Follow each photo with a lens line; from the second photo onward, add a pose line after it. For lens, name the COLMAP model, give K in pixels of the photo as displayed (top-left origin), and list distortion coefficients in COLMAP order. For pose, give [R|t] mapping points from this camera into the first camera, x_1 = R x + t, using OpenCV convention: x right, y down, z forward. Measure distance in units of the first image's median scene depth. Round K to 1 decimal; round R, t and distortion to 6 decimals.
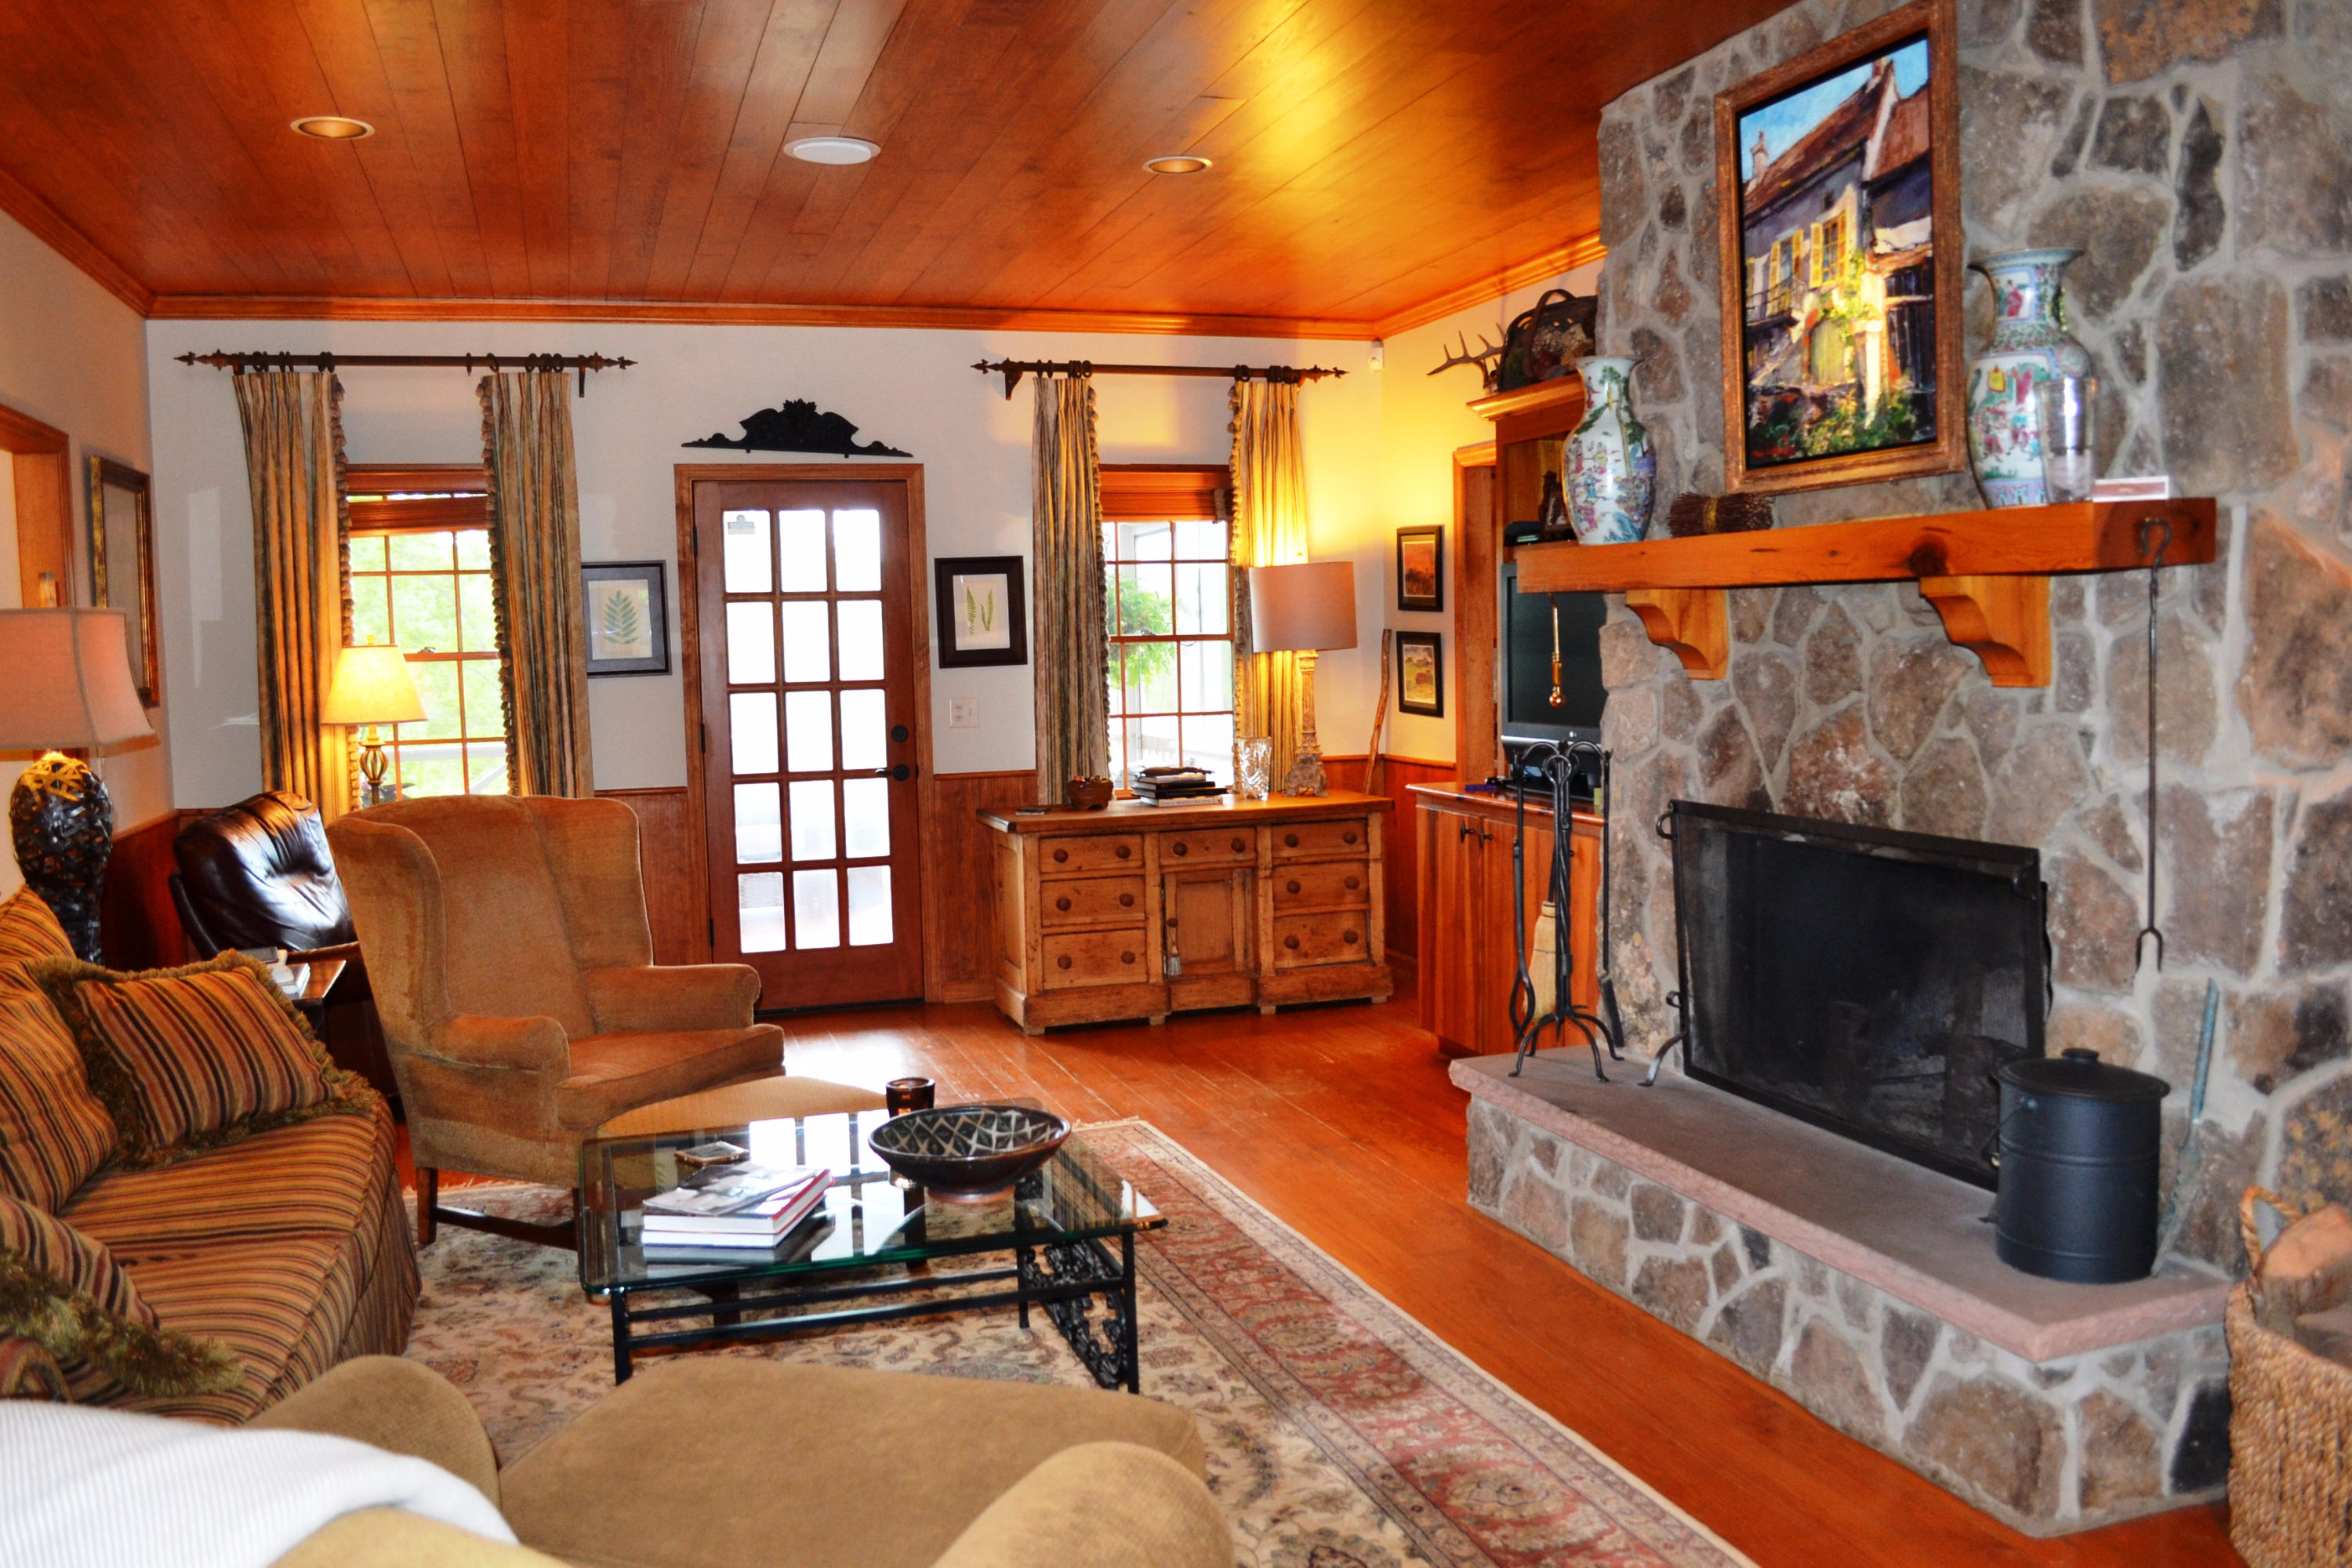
lens RADIAL K [[1887.8, 0, 1176.1], [0, 1887.8, 798.8], [0, 0, 1]] dist [-0.084335, 0.013013]
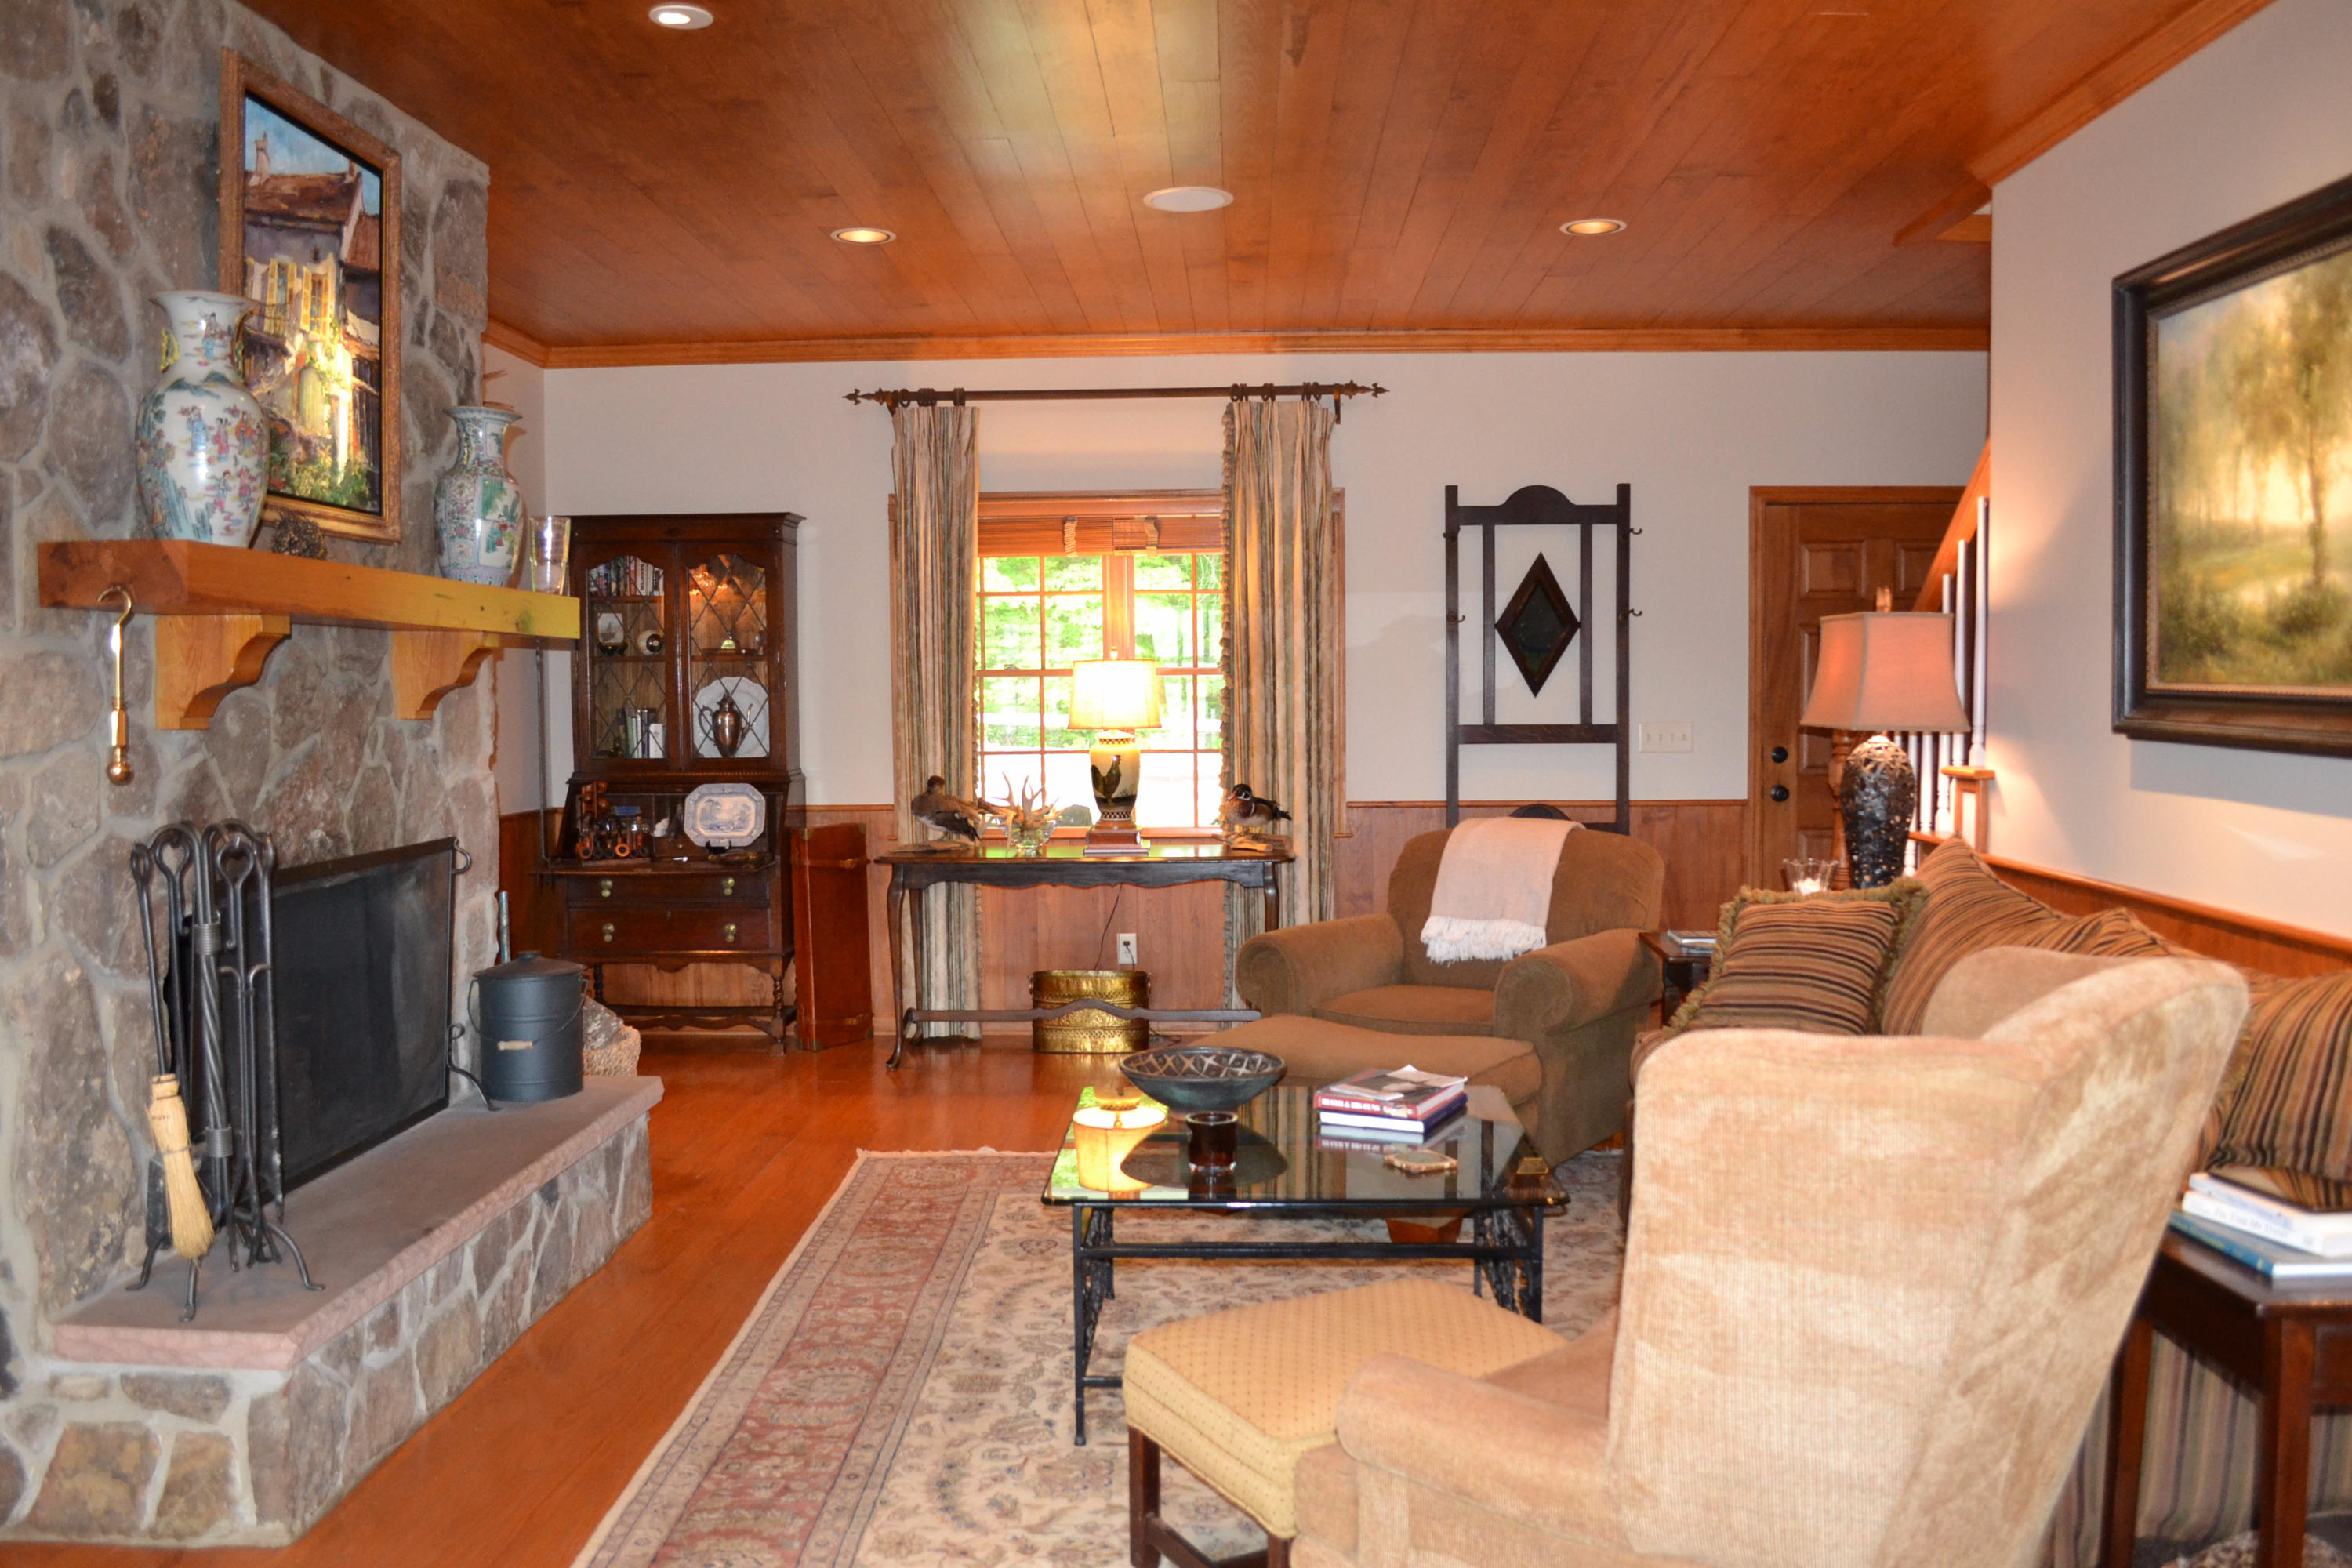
lens RADIAL K [[1887.8, 0, 1176.1], [0, 1887.8, 798.8], [0, 0, 1]] dist [-0.084335, 0.013013]
pose [[-0.940487, 0.009641, 0.339694, -0.441766], [0.058706, 0.989178, 0.134461, -0.134211], [-0.334721, 0.146401, -0.930875, 1.842573]]
